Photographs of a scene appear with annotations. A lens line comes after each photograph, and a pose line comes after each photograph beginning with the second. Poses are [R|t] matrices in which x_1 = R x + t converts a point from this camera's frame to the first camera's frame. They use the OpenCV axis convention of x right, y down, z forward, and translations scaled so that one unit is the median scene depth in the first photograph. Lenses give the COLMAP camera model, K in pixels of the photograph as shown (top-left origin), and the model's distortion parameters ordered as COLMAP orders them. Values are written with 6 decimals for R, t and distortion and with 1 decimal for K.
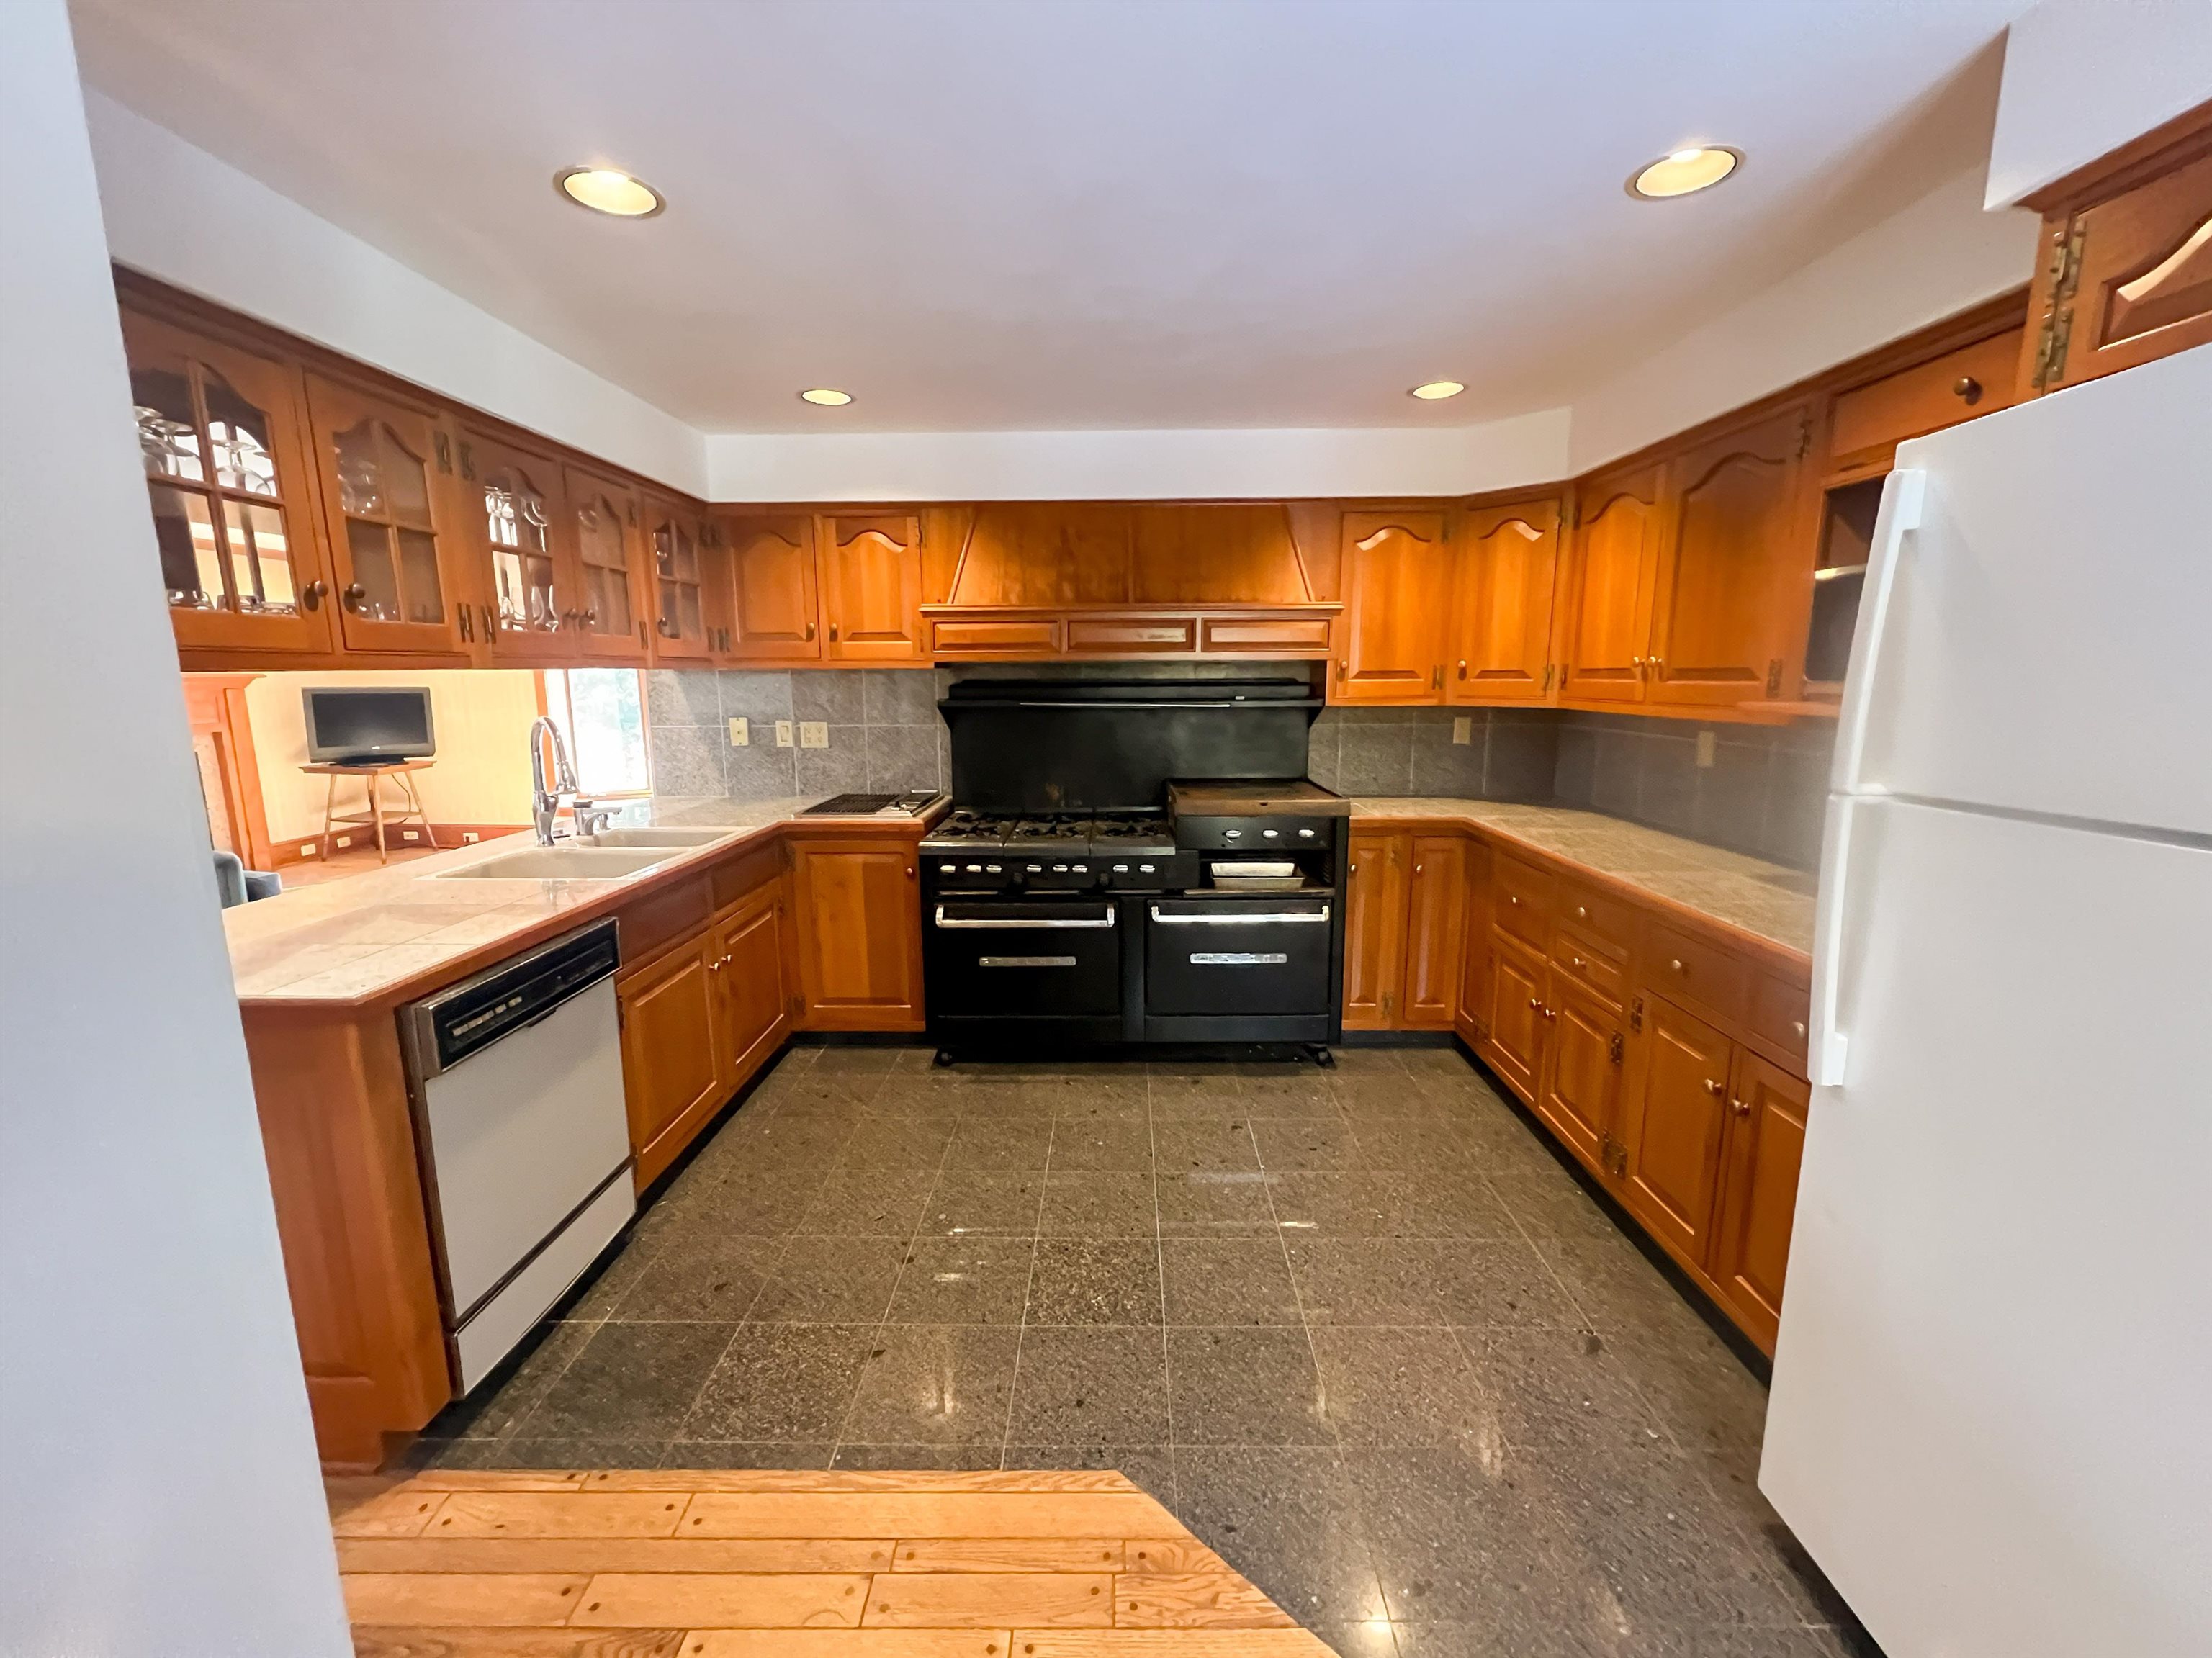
lens RADIAL K [[888.1, 0, 1100.5], [0, 888.1, 833.2], [0, 0, 1]] dist [0.000310, 0.000147]
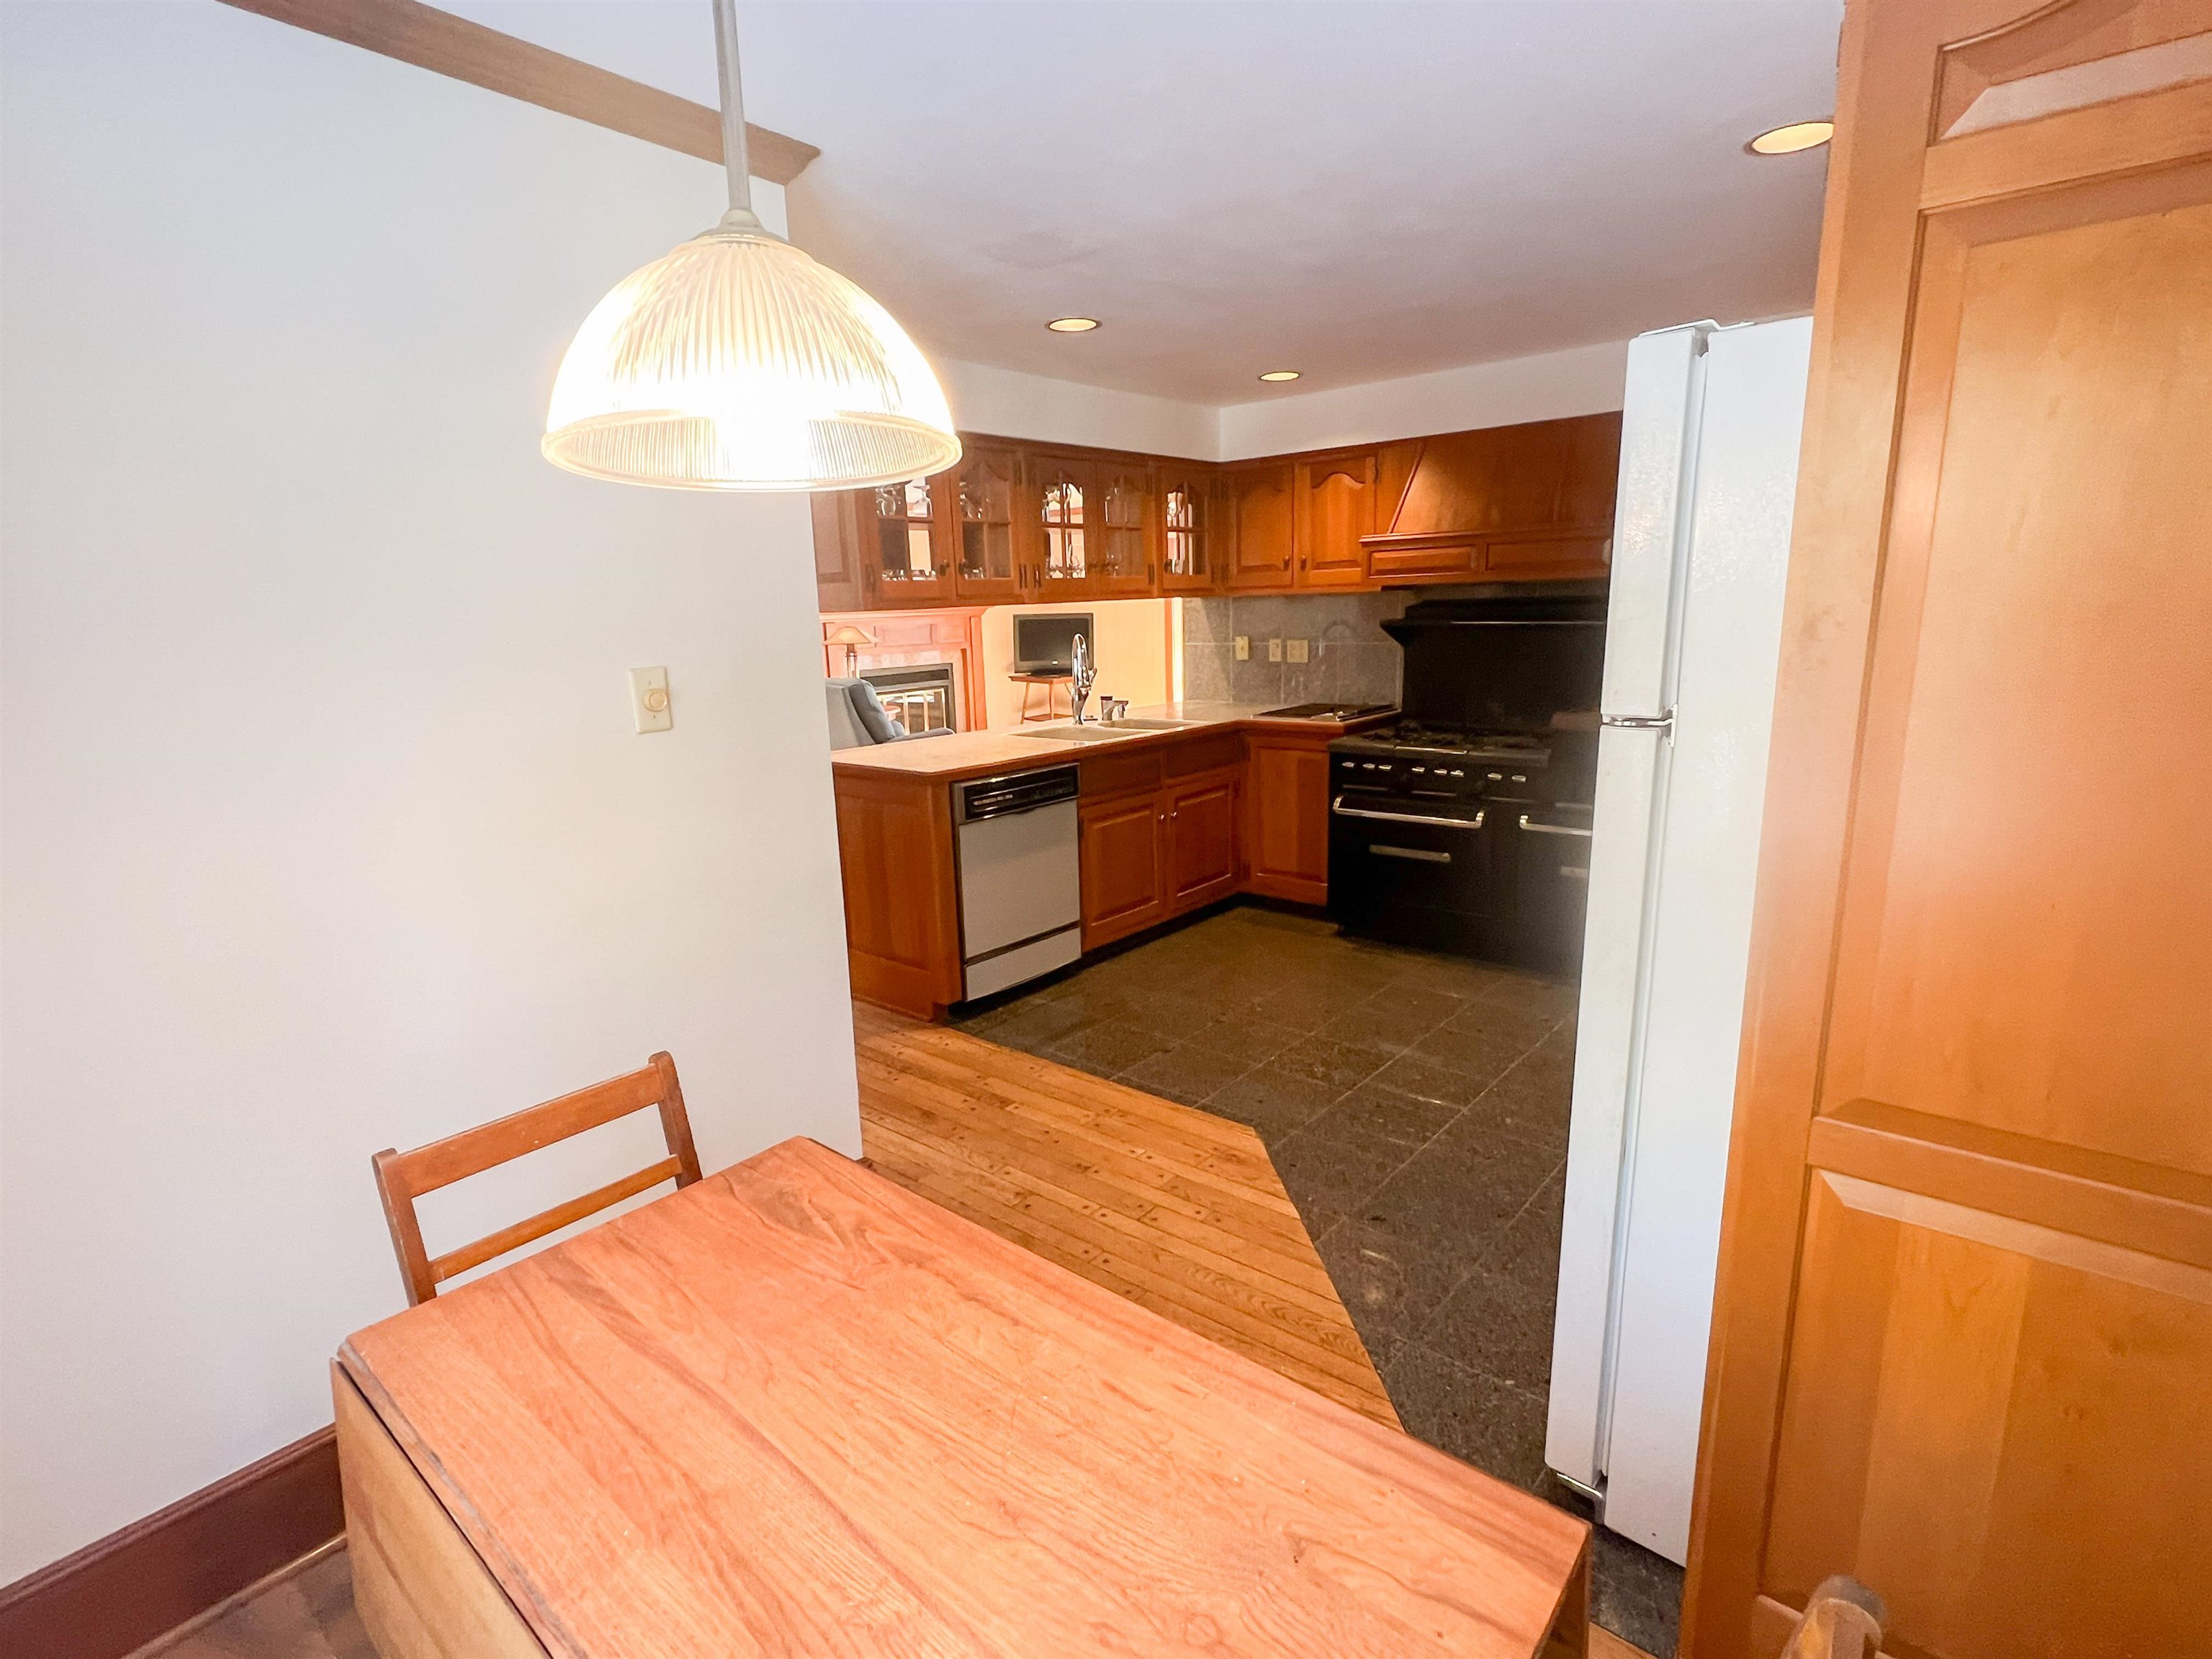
lens RADIAL K [[1067.1, 0, 1102.6], [0, 1067.1, 833.3], [0, 0, 1]] dist [0.003500, 0.000110]
pose [[0.773769, 0.113693, -0.623182, 0.445068], [-0.083748, 0.993487, 0.077266, 0.045982], [0.627908, -0.007596, 0.778251, -0.289975]]
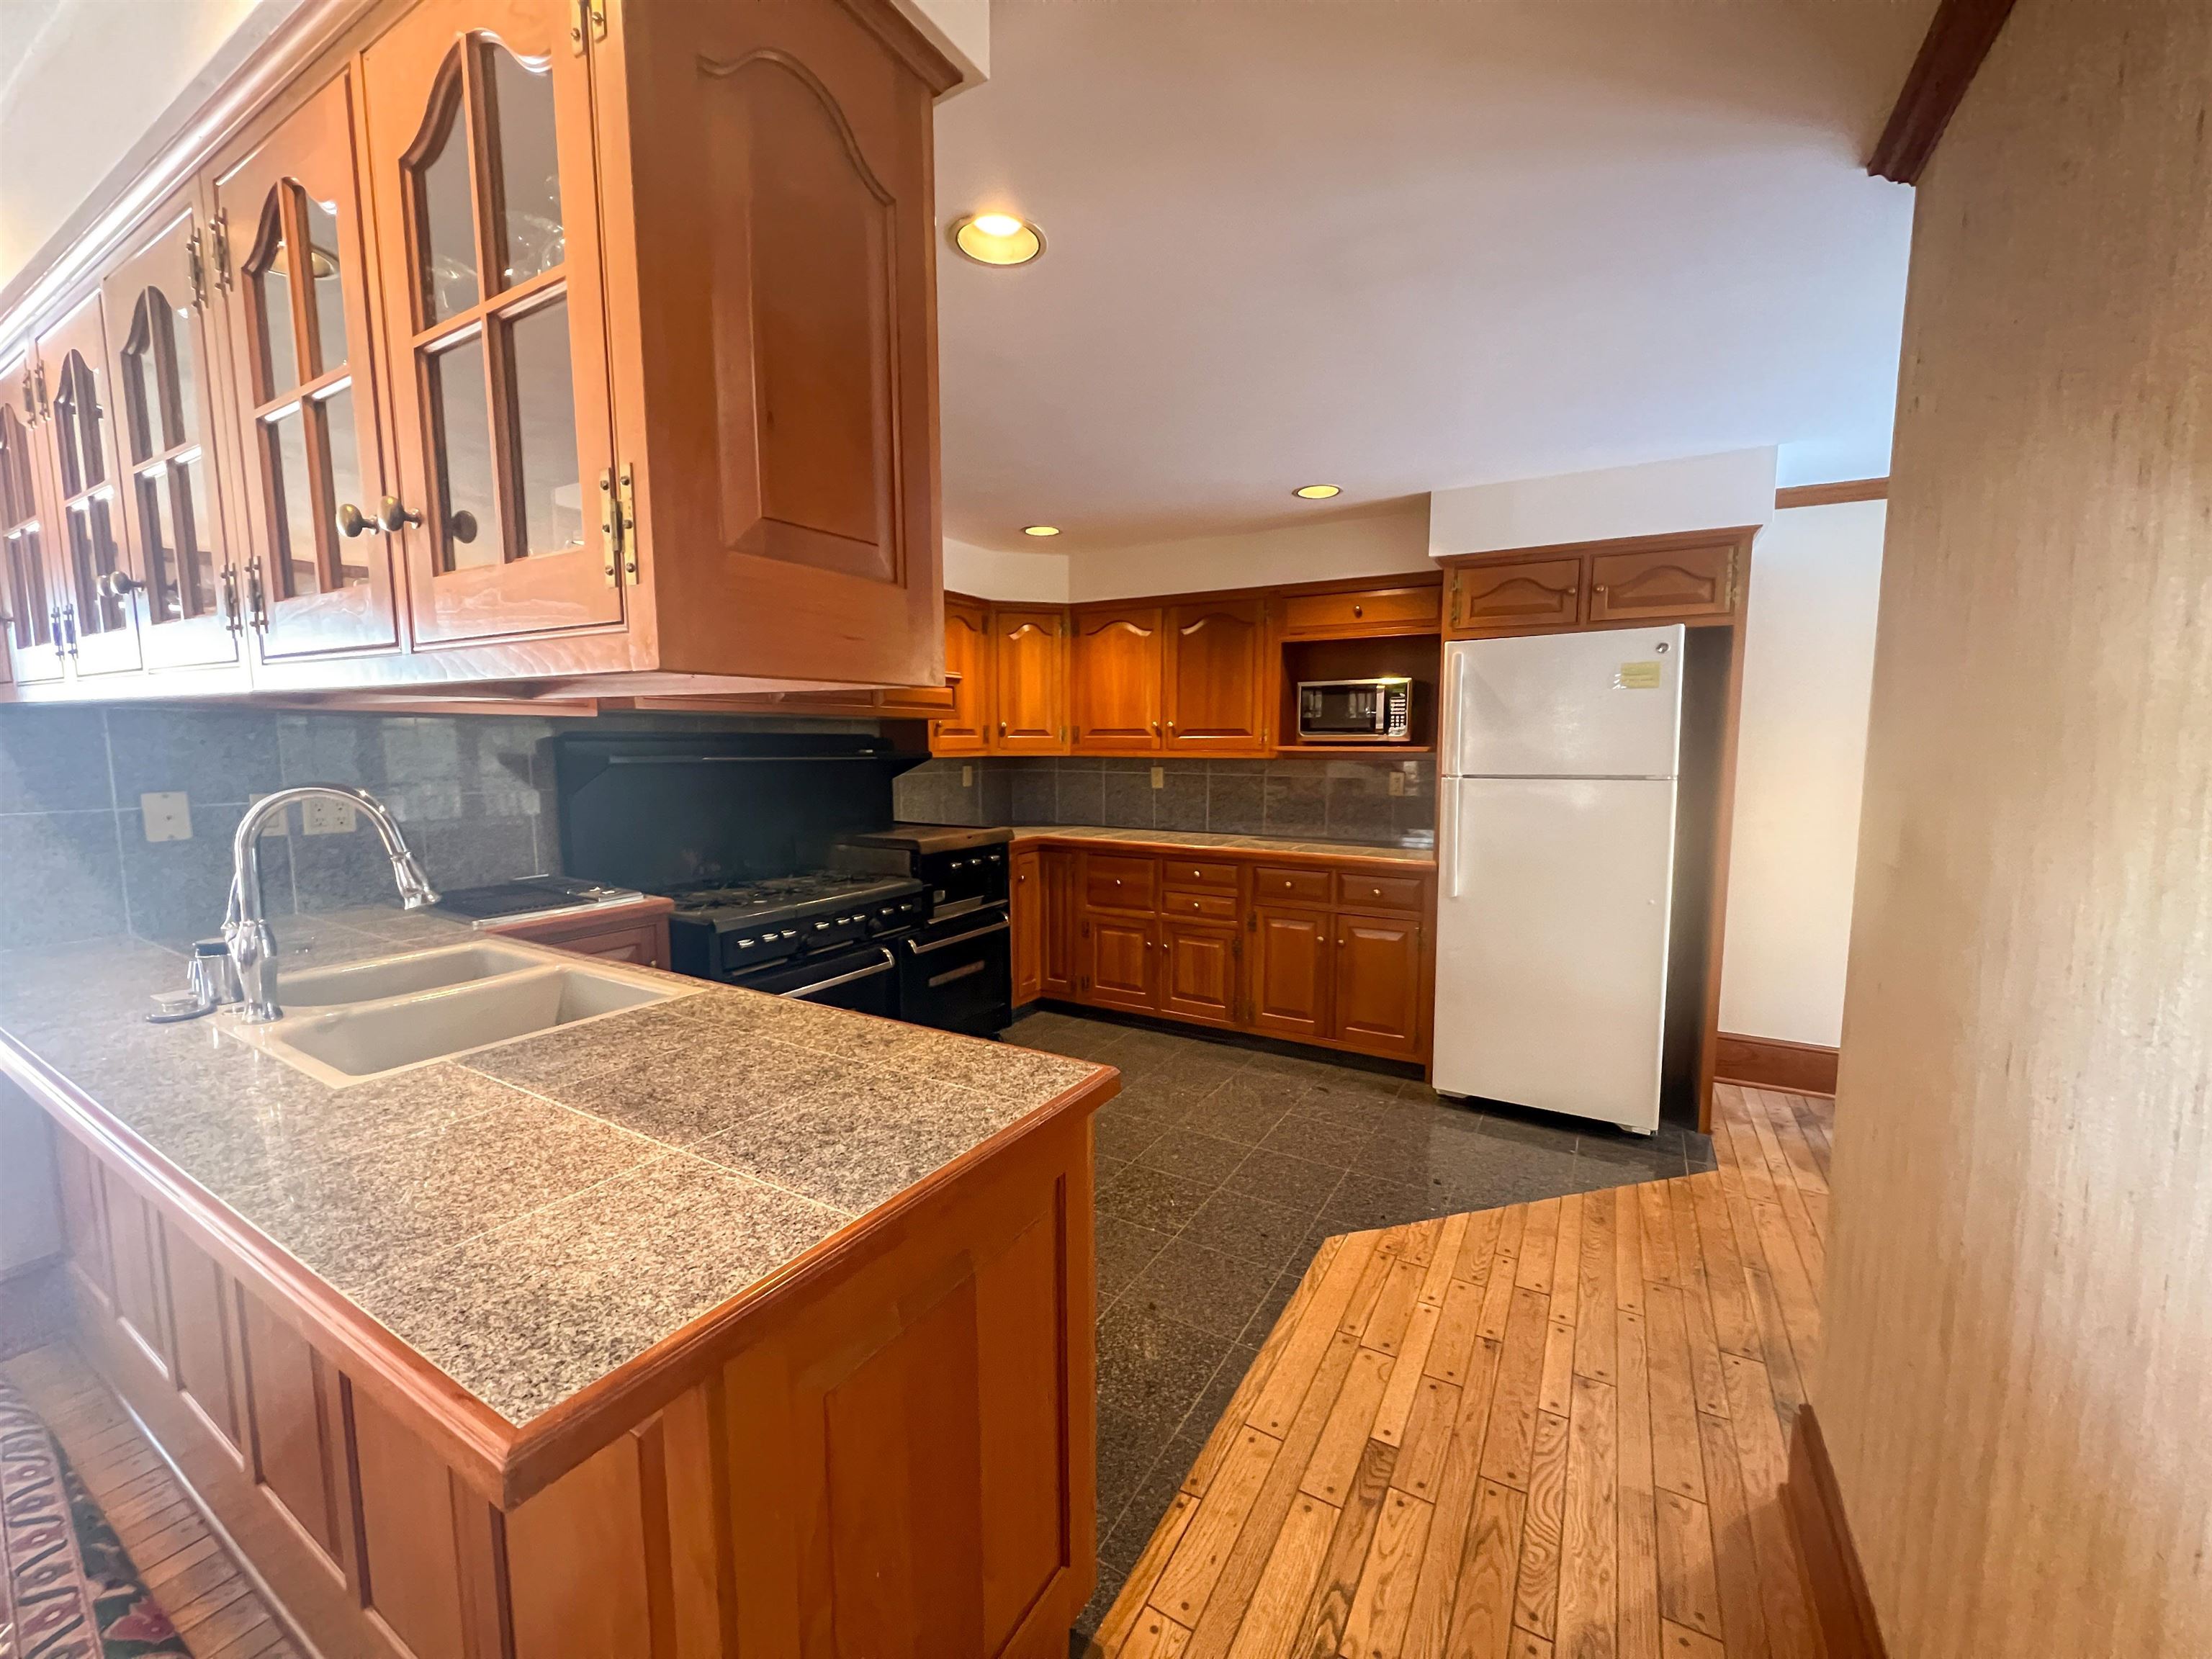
lens RADIAL K [[888.2, 0, 1086.8], [0, 888.2, 825.3], [0, 0, 1]] dist [0.000310, 0.000147]
pose [[0.499445, -0.078347, 0.862796, -0.718803], [0.146117, 0.989253, 0.005247, -0.029501], [-0.853935, 0.123448, 0.505525, 0.239415]]
